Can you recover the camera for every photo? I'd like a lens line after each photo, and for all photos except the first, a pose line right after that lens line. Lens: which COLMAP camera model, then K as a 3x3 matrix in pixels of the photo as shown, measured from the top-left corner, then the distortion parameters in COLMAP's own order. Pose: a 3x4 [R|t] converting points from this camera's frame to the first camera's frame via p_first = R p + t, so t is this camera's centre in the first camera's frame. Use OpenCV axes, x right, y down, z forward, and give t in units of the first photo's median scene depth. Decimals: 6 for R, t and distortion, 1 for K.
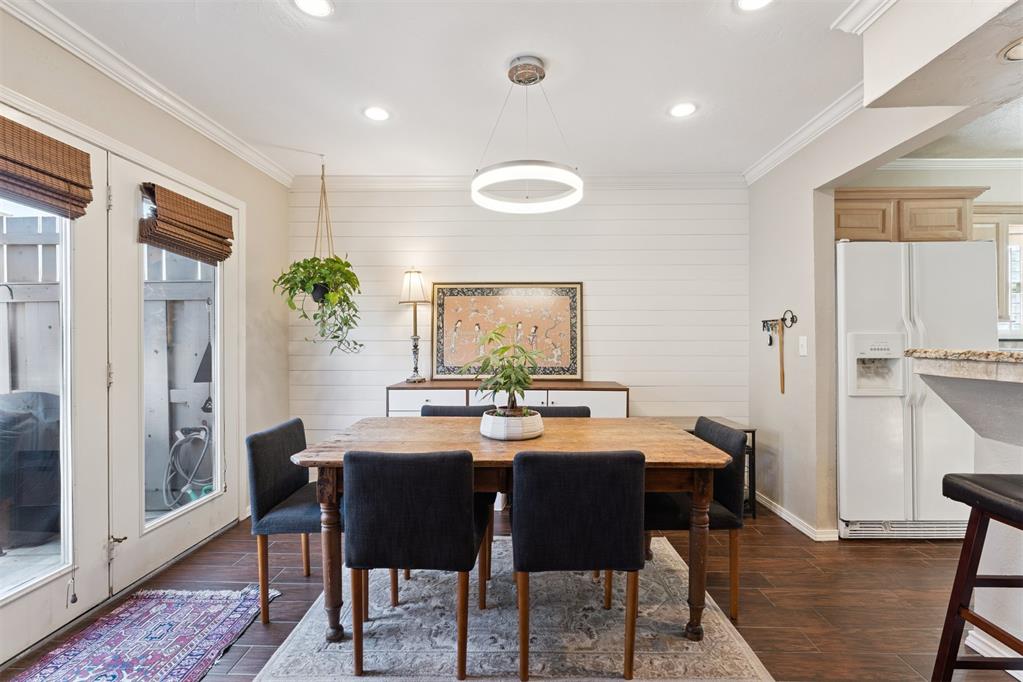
lens RADIAL K [[461.1, 0, 511.5], [0, 461.1, 341.0], [0, 0, 1]] dist [-0.000073, 0.000227]
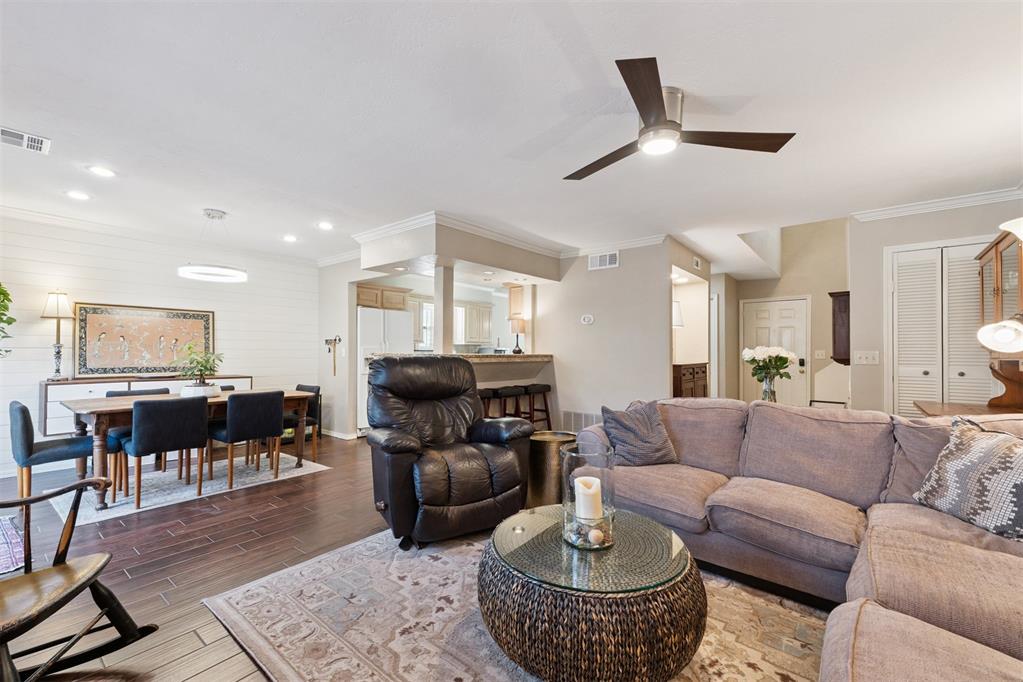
lens RADIAL K [[435.7, 0, 515.6], [0, 435.7, 348.7], [0, 0, 1]] dist [0.015727, 0.000054]
pose [[0.609644, 0.009823, 0.792614, -0.440433], [-0.005988, 0.999952, -0.007787, 0.003910], [-0.792653, 0.000001, 0.609674, -0.783162]]
